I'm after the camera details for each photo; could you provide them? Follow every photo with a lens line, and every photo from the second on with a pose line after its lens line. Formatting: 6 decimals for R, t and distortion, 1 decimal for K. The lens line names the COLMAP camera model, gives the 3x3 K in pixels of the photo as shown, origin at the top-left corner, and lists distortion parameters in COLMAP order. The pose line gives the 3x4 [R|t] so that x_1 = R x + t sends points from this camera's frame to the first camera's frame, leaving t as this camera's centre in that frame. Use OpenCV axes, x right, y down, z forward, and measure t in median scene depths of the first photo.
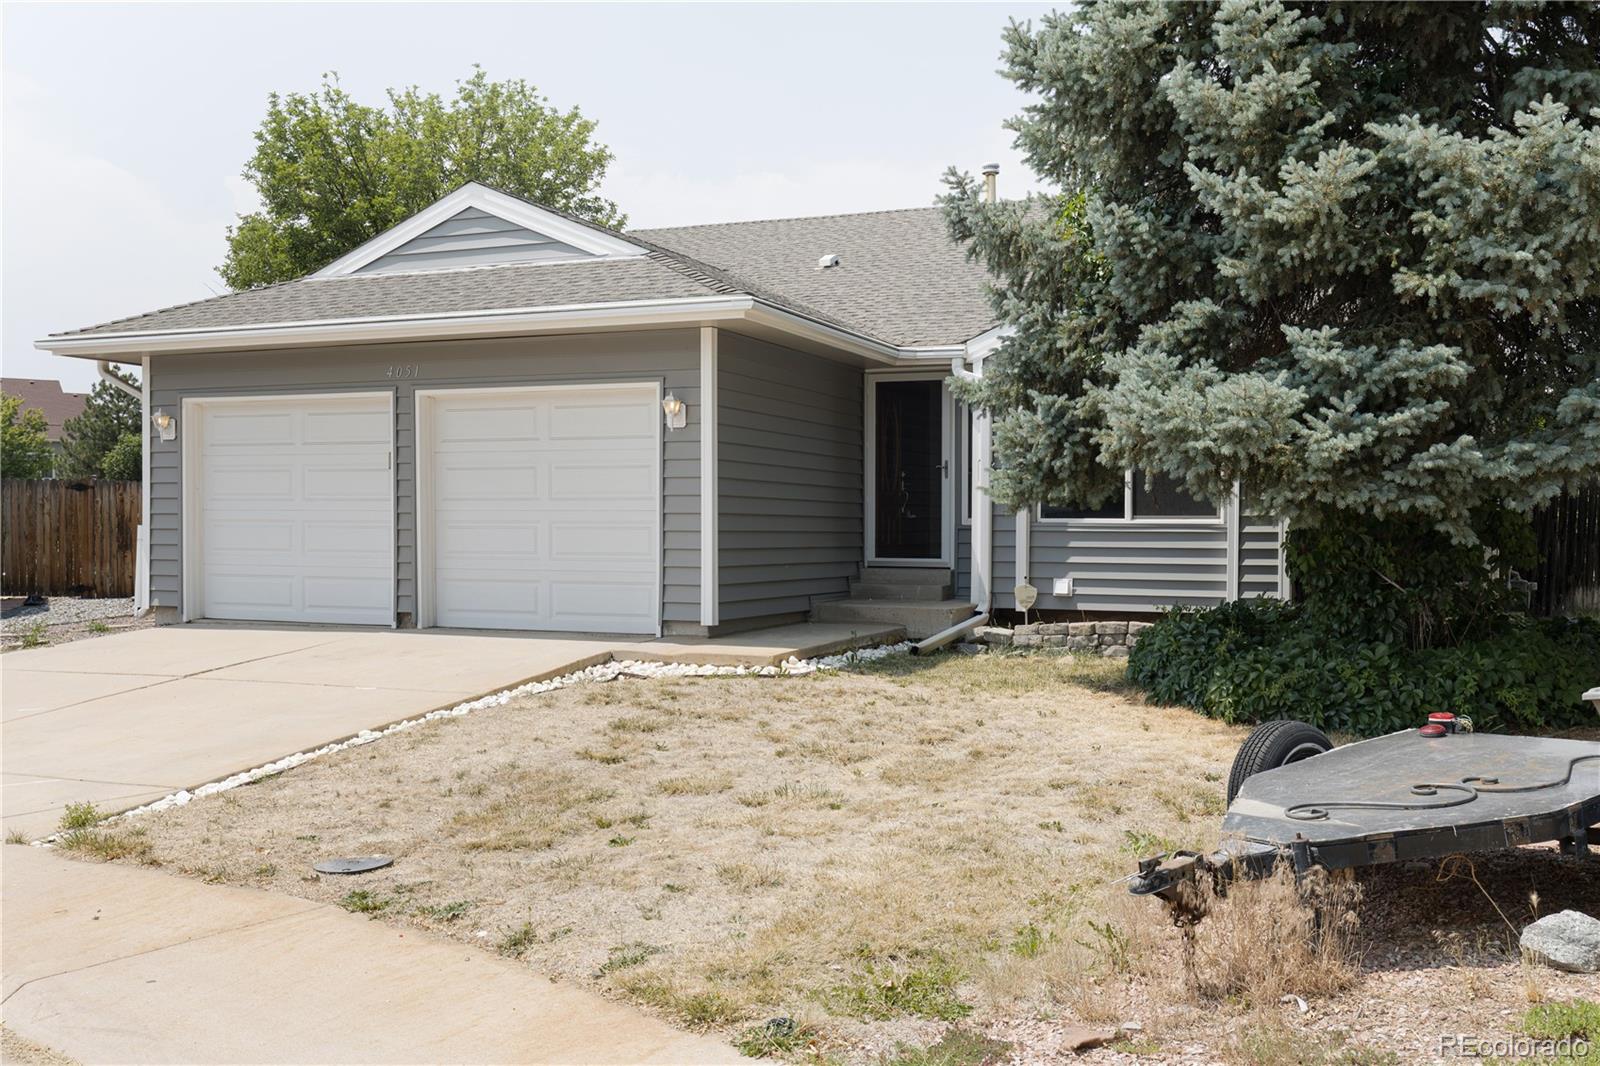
lens RADIAL K [[1595.9, 0, 789.3], [0, 1595.9, 525.6], [0, 0, 1]] dist [0.014241, 0.003673]
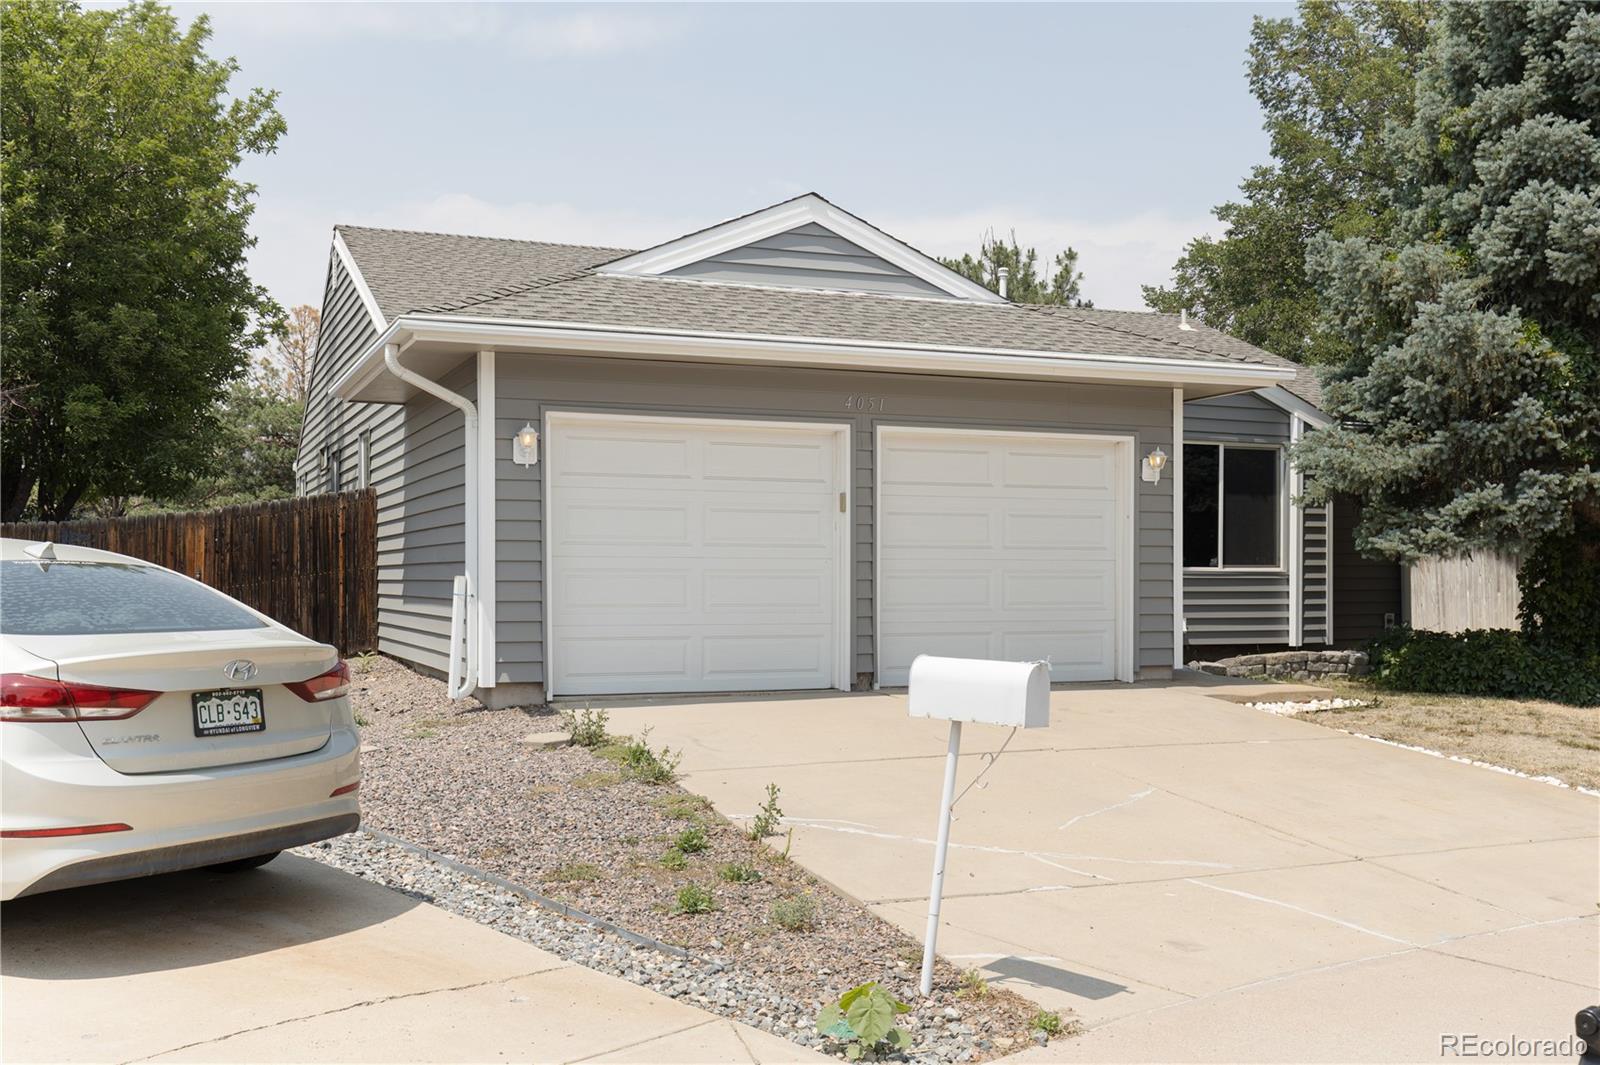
lens RADIAL K [[1592.6, 0, 798.4], [0, 1592.6, 550.5], [0, 0, 1]] dist [0.007411, 0.015998]
pose [[0.694719, 0.007548, 0.719241, -0.904744], [0.000830, 0.999936, -0.011296, -0.003946], [-0.719281, 0.008445, 0.694668, 0.404944]]
